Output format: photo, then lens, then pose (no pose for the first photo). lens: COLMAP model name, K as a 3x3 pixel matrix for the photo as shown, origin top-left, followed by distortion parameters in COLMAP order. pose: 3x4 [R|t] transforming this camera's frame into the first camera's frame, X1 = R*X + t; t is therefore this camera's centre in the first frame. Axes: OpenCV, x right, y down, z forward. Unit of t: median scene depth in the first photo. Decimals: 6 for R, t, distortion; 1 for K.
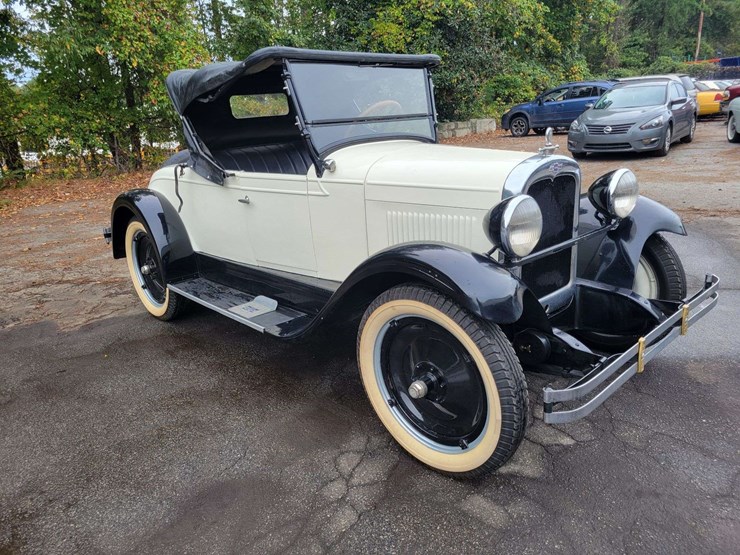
lens RADIAL K [[554.3, 0, 364.1], [0, 554.3, 285.6], [0, 0, 1]] dist [0.047135, -0.031679]
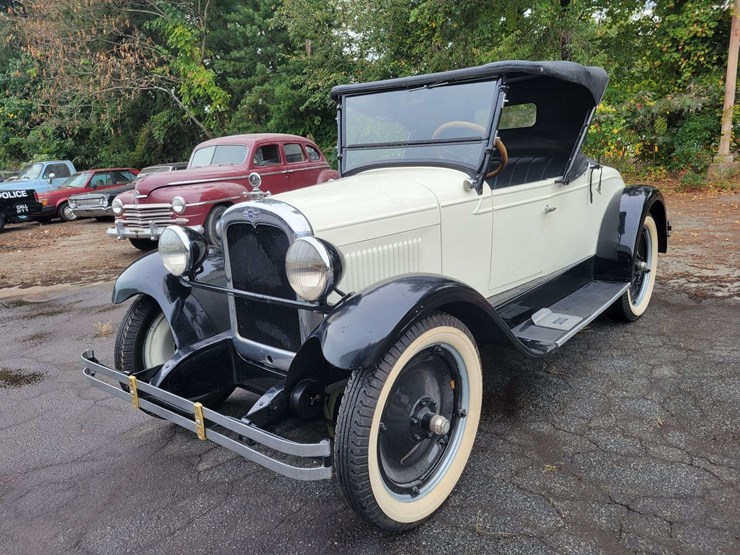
lens RADIAL K [[554.3, 0, 365.3], [0, 554.3, 282.9], [0, 0, 1]] dist [0.047135, -0.031679]
pose [[0.115784, 0.290055, -0.949980, 0.850493], [-0.239637, 0.936318, 0.256677, -0.256086], [0.963934, 0.197931, 0.177919, 0.677639]]
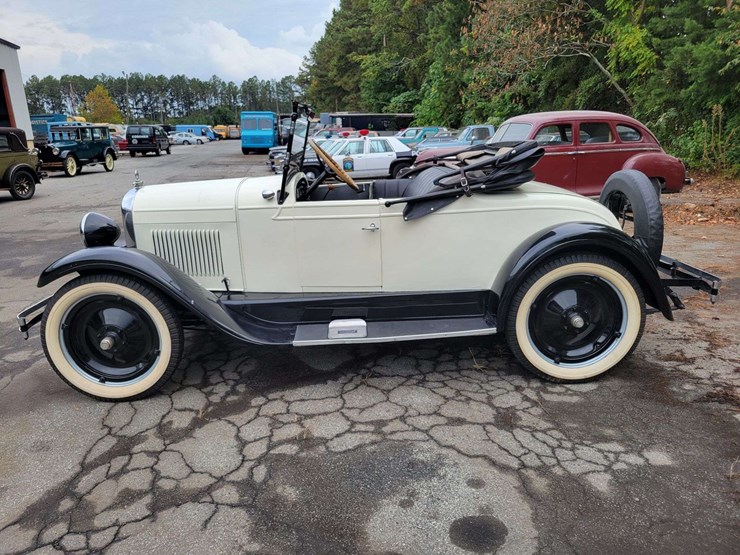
lens RADIAL K [[554.3, 0, 361.8], [0, 554.3, 284.4], [0, 0, 1]] dist [0.047135, -0.031679]
pose [[-0.668812, 0.276692, -0.690023, 0.690655], [-0.154240, 0.856321, 0.492874, -0.563235], [0.727255, 0.436069, -0.530041, 1.561754]]
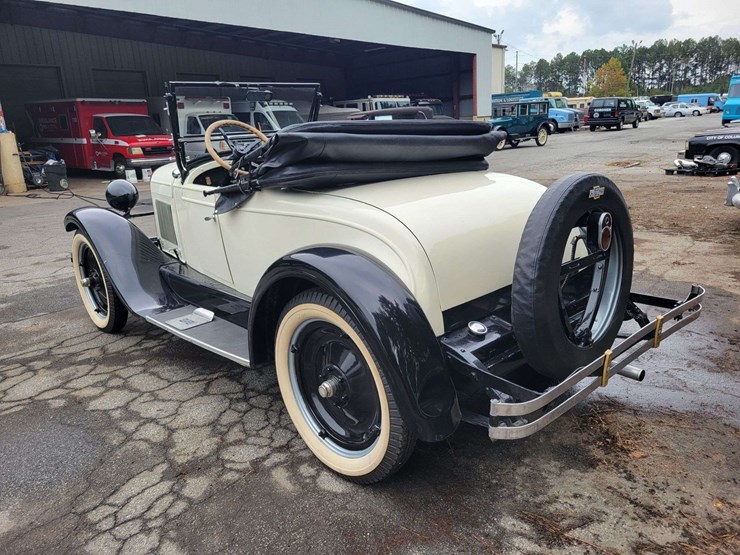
lens RADIAL K [[554.3, 0, 371.9], [0, 554.3, 288.8], [0, 0, 1]] dist [0.047135, -0.031679]
pose [[-0.994172, 0.106557, 0.016350, -0.182525], [0.097393, 0.822746, 0.560003, -0.554622], [0.046220, 0.558332, -0.828329, 1.806106]]
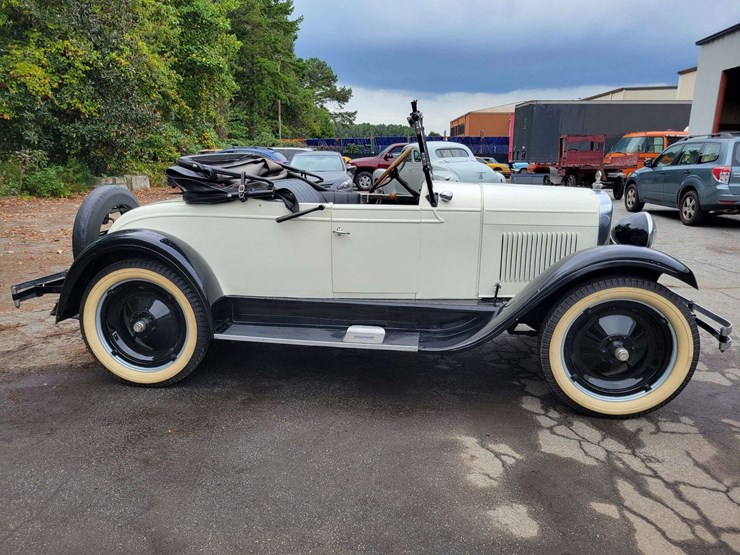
lens RADIAL K [[554.3, 0, 364.1], [0, 554.3, 281.3], [0, 0, 1]] dist [0.047135, -0.031679]
pose [[0.773165, -0.073647, 0.629915, -0.708564], [0.144549, 0.987556, -0.061959, 0.003026], [-0.617513, 0.138958, 0.774189, 0.181399]]
